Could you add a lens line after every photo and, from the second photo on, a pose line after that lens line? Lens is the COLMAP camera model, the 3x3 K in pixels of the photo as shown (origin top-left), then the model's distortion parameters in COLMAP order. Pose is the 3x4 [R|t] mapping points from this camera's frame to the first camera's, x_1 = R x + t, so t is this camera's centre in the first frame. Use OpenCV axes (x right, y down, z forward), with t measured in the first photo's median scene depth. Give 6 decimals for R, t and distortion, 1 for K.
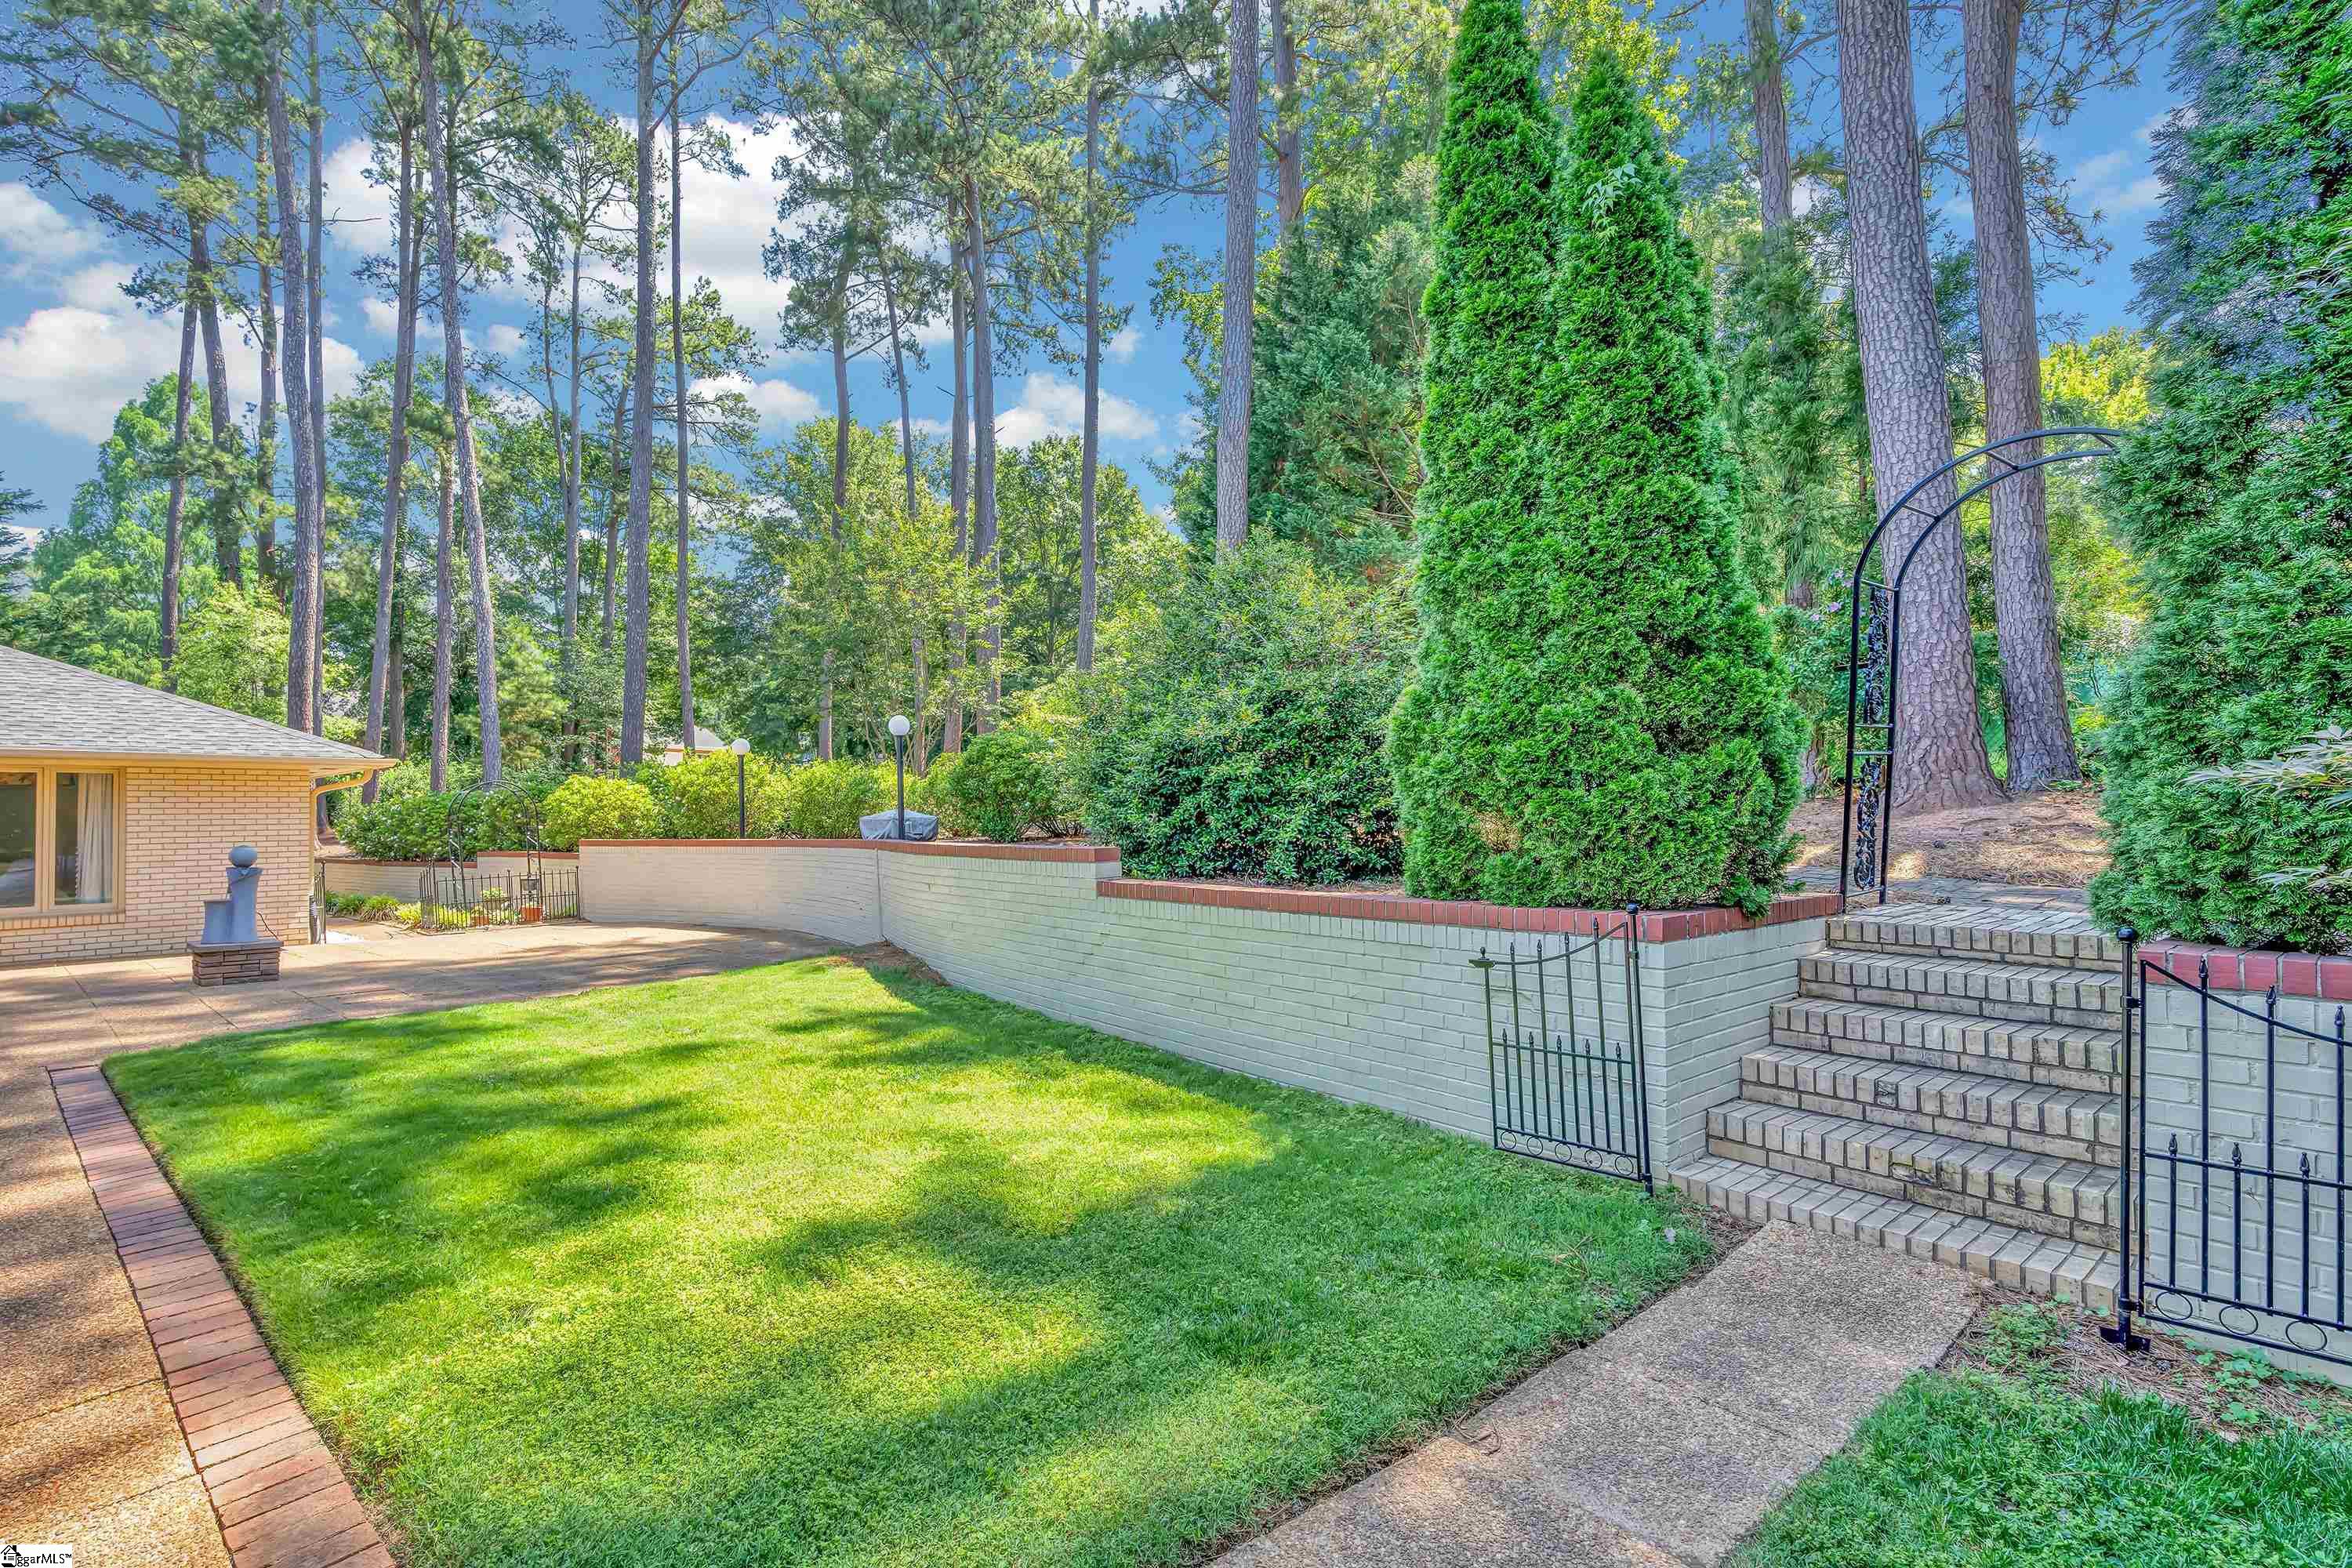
lens RADIAL K [[1056.3, 0, 1178.1], [0, 1056.3, 794.1], [0, 0, 1]] dist [-0.000910, 0.000814]
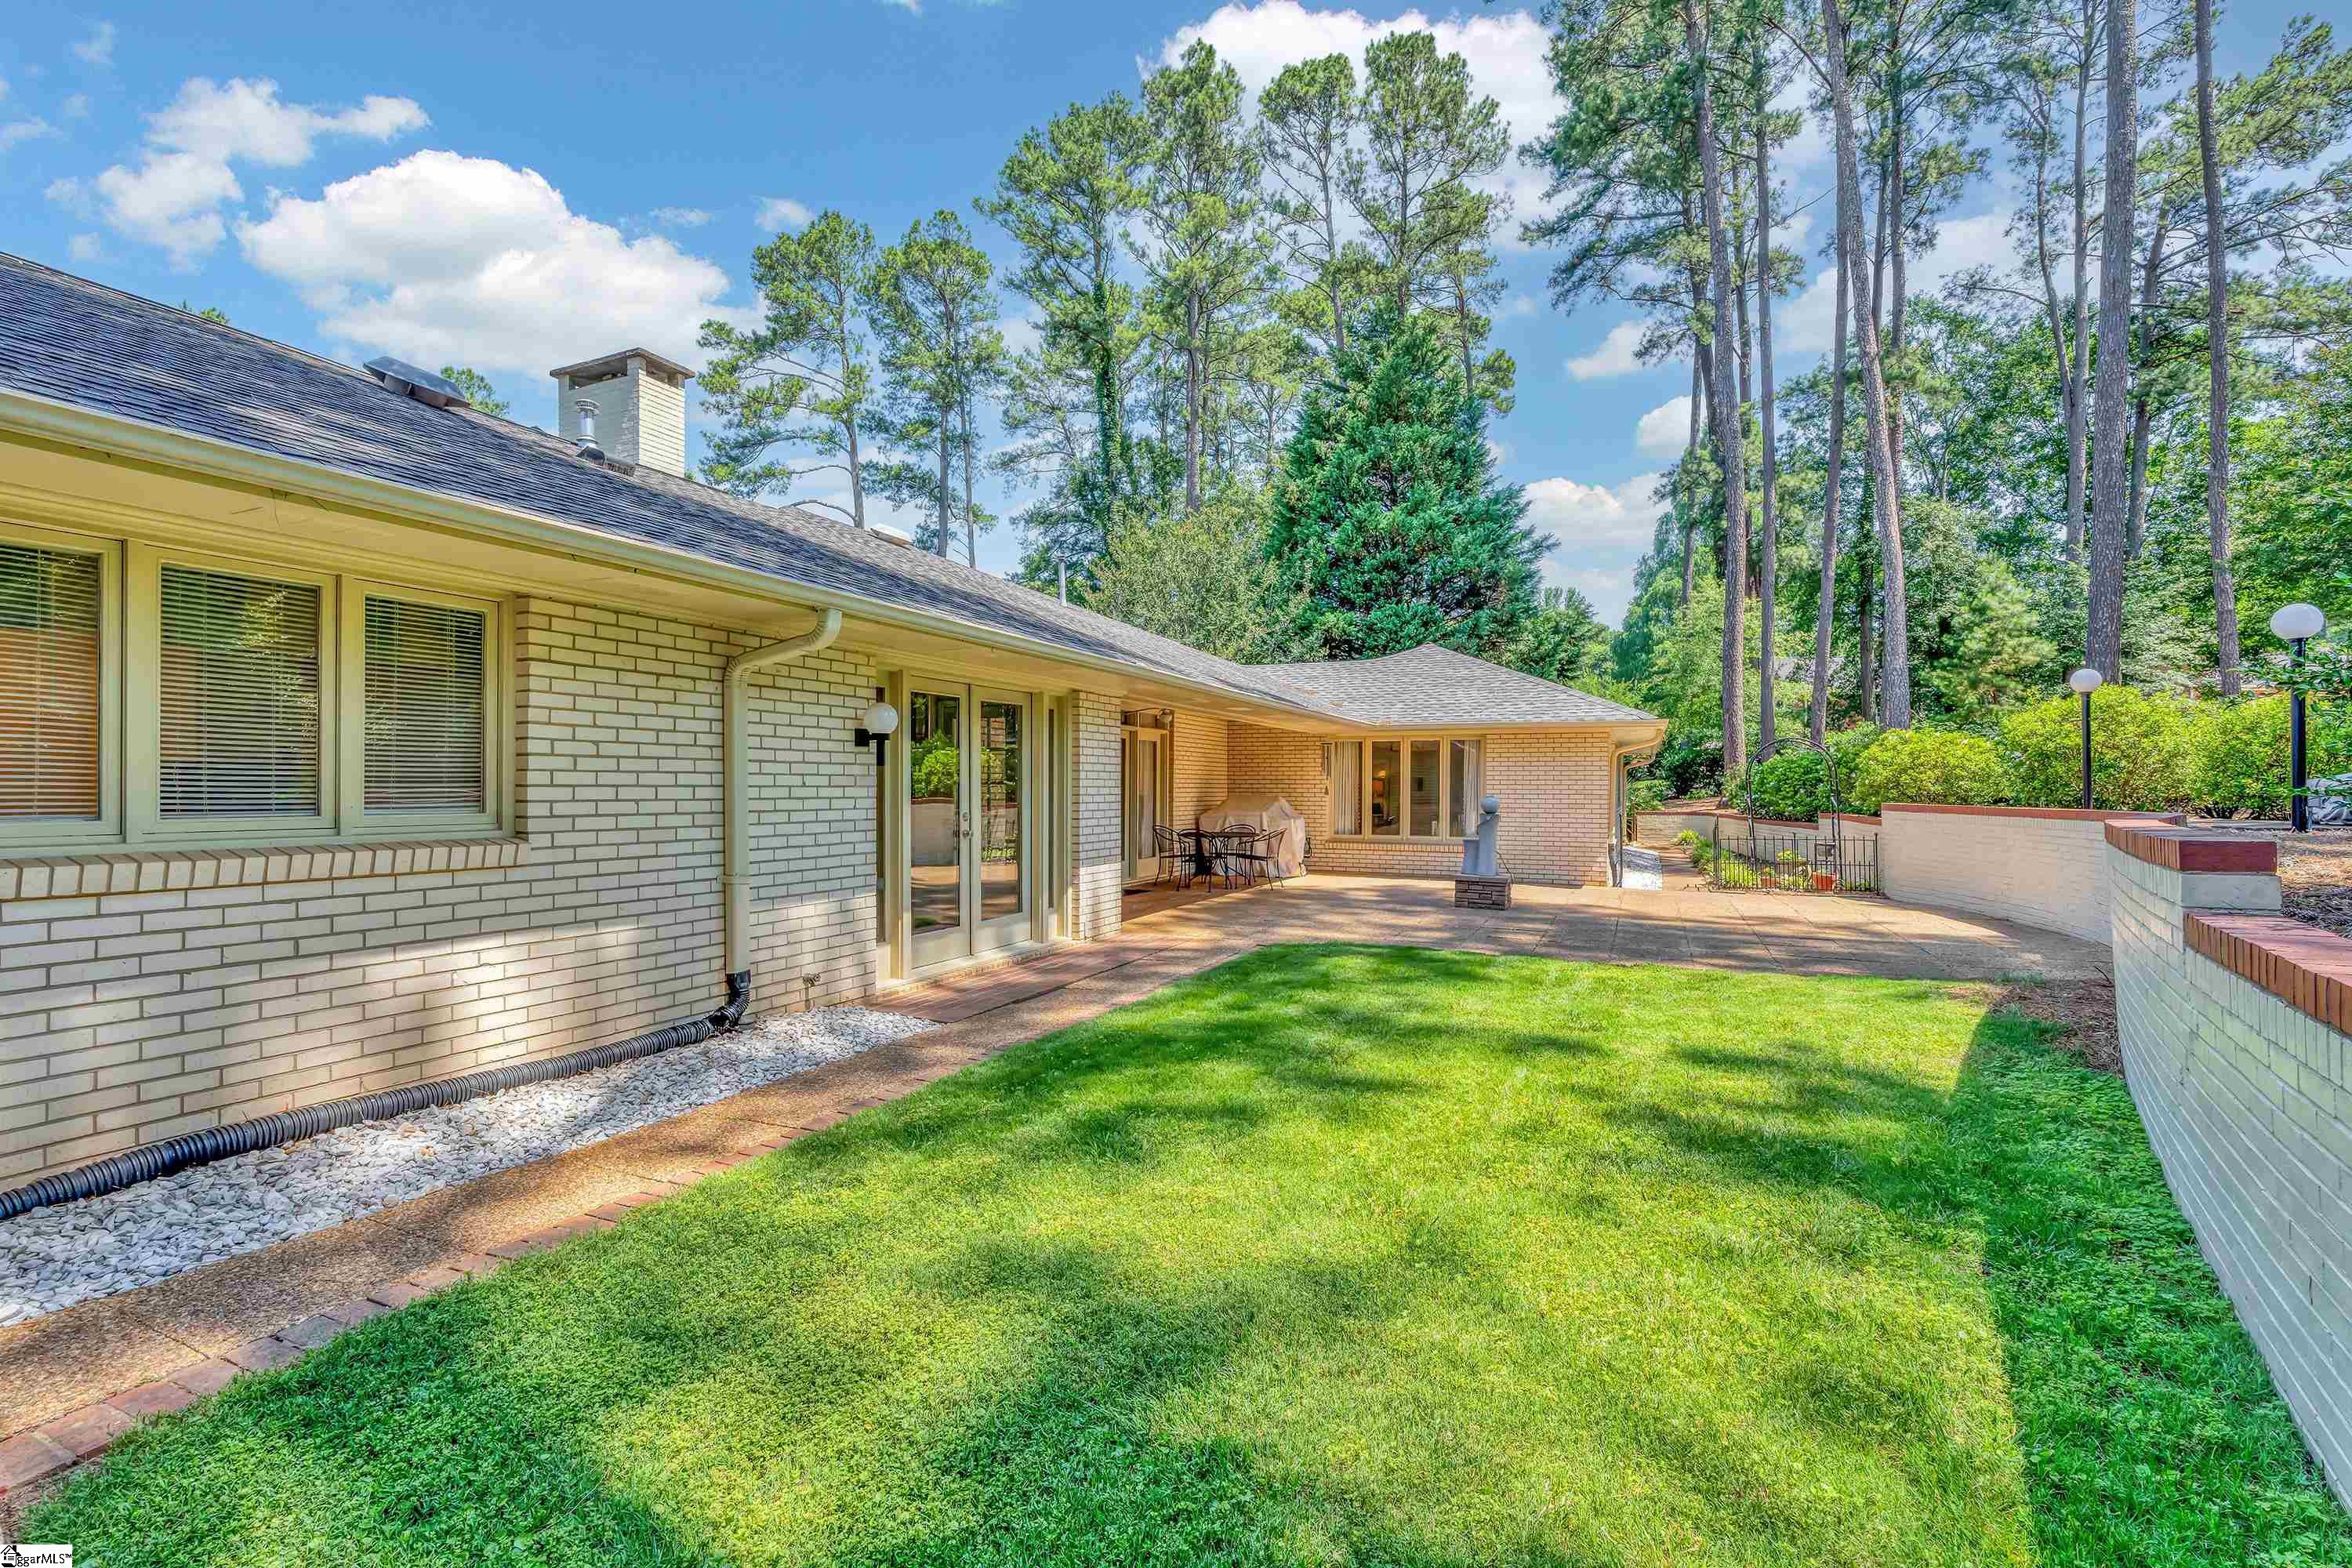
lens RADIAL K [[1056.3, 0, 1177.4], [0, 1056.3, 782.4], [0, 0, 1]] dist [-0.000910, 0.000814]
pose [[0.257037, 0.013318, -0.966310, 0.195743], [0.008974, 0.999829, 0.016167, 0.011847], [0.966360, -0.012827, 0.256874, 0.360223]]
